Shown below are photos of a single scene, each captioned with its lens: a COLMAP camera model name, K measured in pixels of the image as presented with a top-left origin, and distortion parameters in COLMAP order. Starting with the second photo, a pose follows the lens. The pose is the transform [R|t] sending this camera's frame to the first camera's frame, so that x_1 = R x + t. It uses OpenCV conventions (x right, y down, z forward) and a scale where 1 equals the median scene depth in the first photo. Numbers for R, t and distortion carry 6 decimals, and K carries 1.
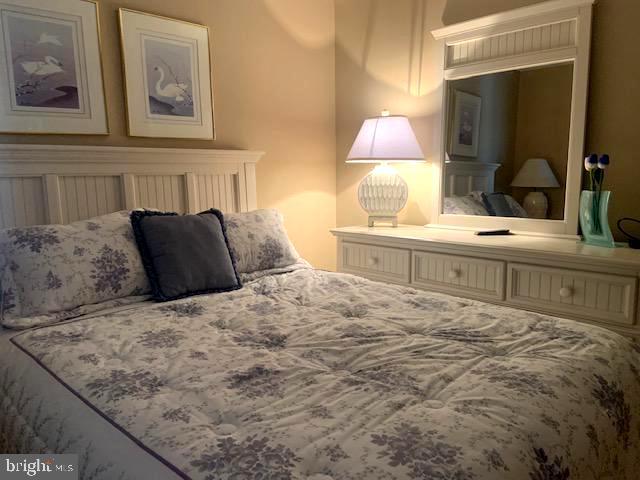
lens RADIAL K [[485.5, 0, 308.8], [0, 485.5, 237.7], [0, 0, 1]] dist [0.121031, -0.153394]
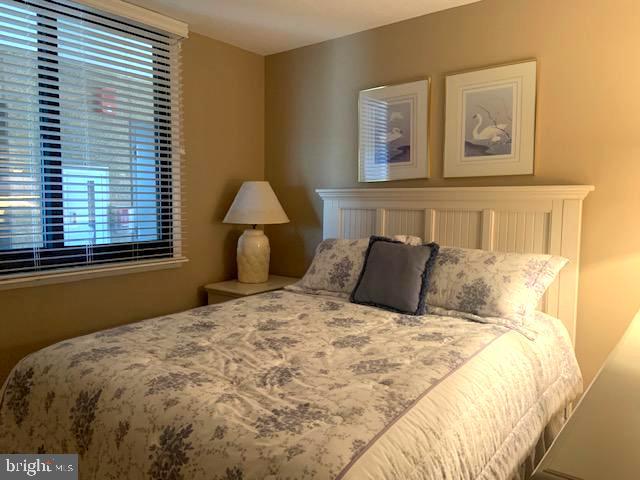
lens RADIAL K [[485.5, 0, 308.8], [0, 485.5, 237.7], [0, 0, 1]] dist [0.121031, -0.153394]
pose [[0.107820, 0.094215, -0.989696, 0.928269], [-0.144443, 0.986421, 0.078167, -0.124367], [0.983621, 0.134527, 0.119964, 0.636173]]
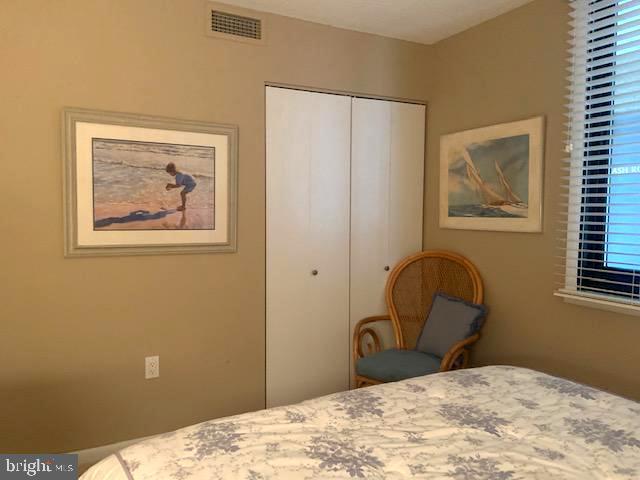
lens RADIAL K [[488.7, 0, 313.2], [0, 488.7, 237.3], [0, 0, 1]] dist [0.156036, -0.171208]
pose [[-0.954104, -0.010002, 0.299307, 0.085708], [0.051554, 0.979035, 0.197058, -0.200599], [-0.295003, 0.203445, -0.933586, 1.177404]]
